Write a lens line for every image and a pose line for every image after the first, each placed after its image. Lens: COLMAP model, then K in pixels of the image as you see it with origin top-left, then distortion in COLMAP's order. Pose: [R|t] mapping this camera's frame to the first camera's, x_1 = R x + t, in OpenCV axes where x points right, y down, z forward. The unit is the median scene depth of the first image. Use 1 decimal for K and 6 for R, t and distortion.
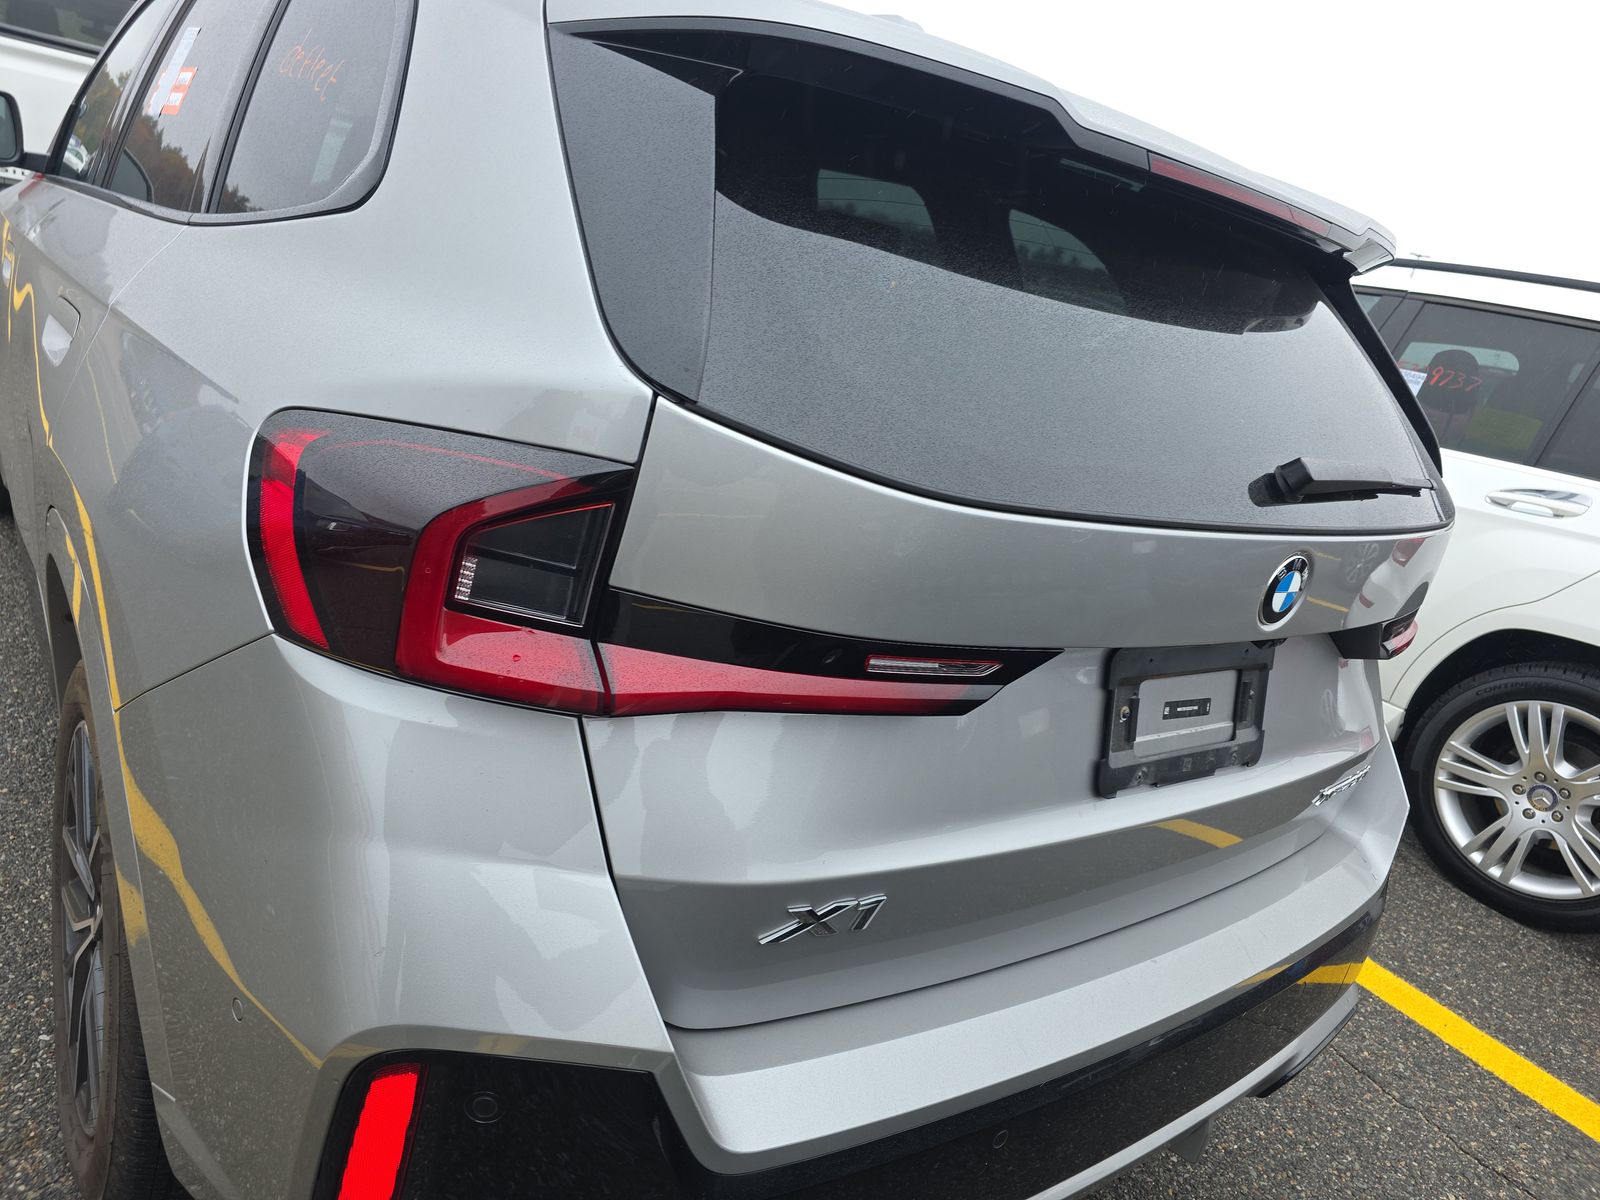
lens RADIAL K [[1086.2, 0, 810.1], [0, 1086.2, 602.2], [0, 0, 1]] dist [0.050575, -0.044296]
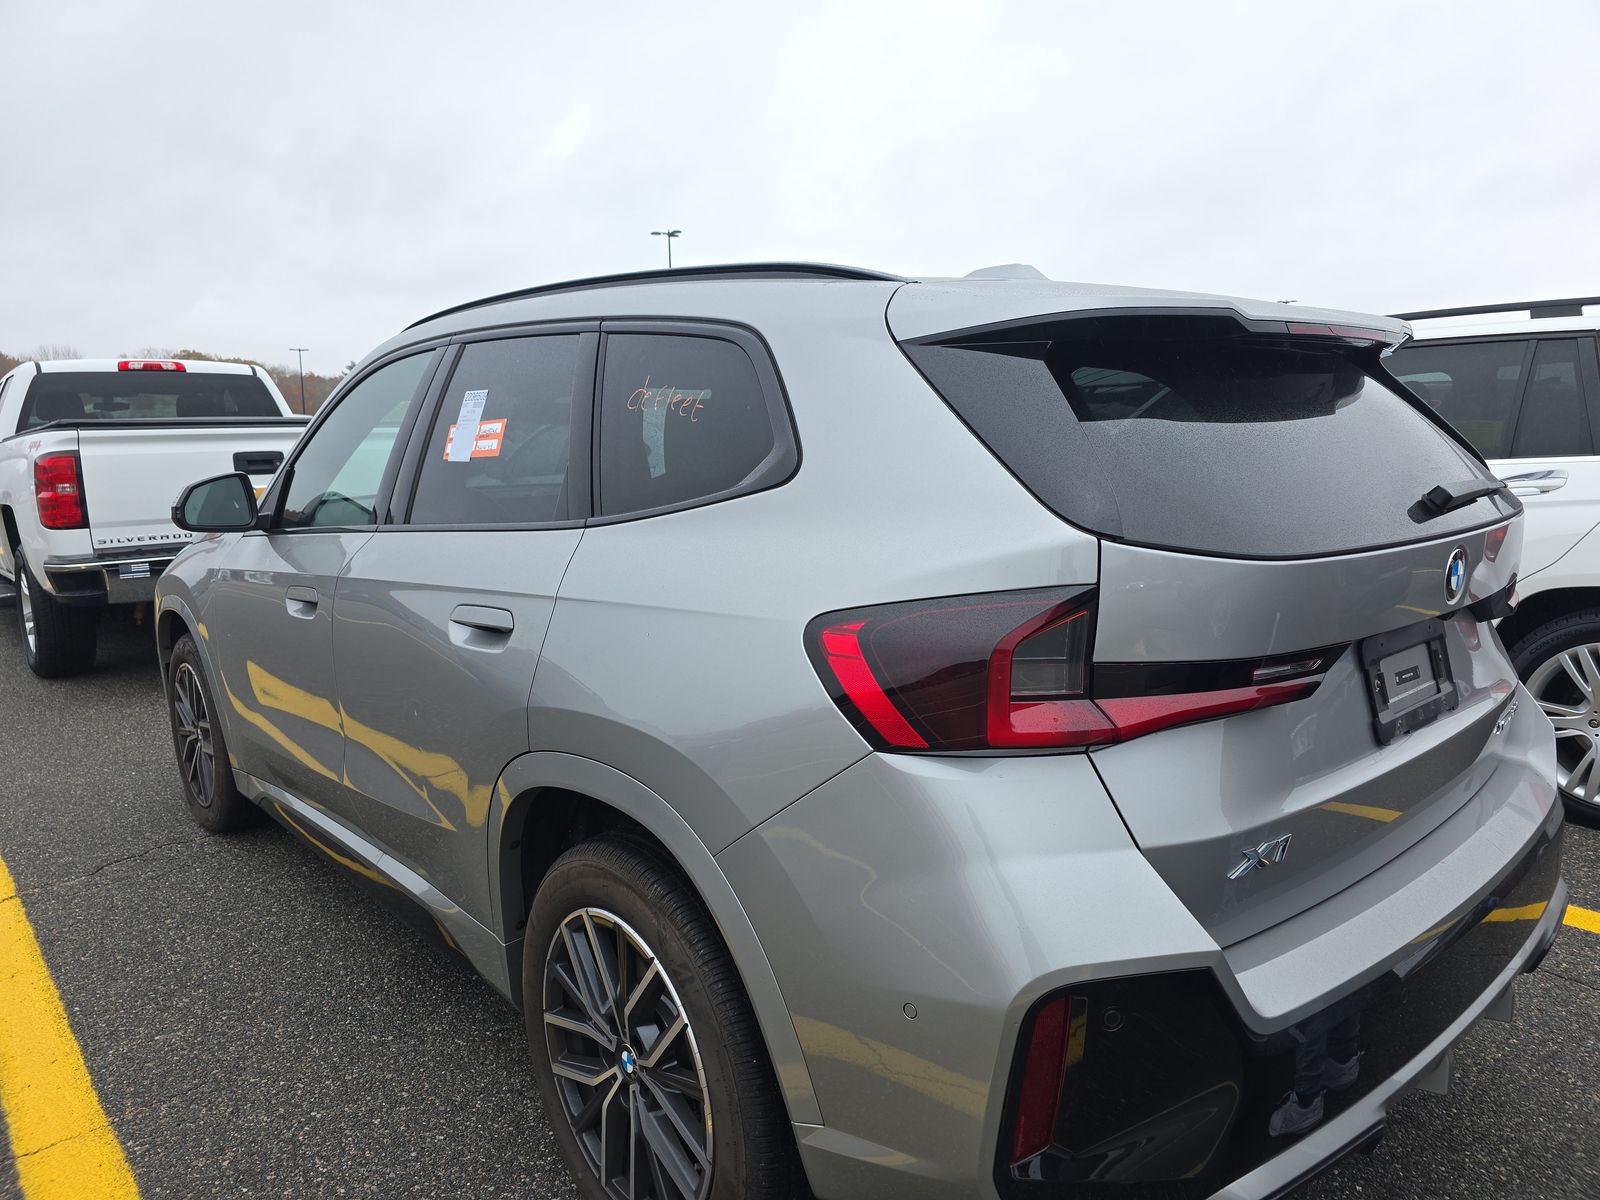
lens RADIAL K [[1086.2, 0, 810.1], [0, 1086.2, 602.2], [0, 0, 1]] dist [0.050575, -0.044296]
pose [[0.967917, -0.247623, 0.042655, -0.430485], [0.251208, 0.957403, -0.142385, 0.015851], [-0.005580, 0.148532, 0.988892, -0.397108]]
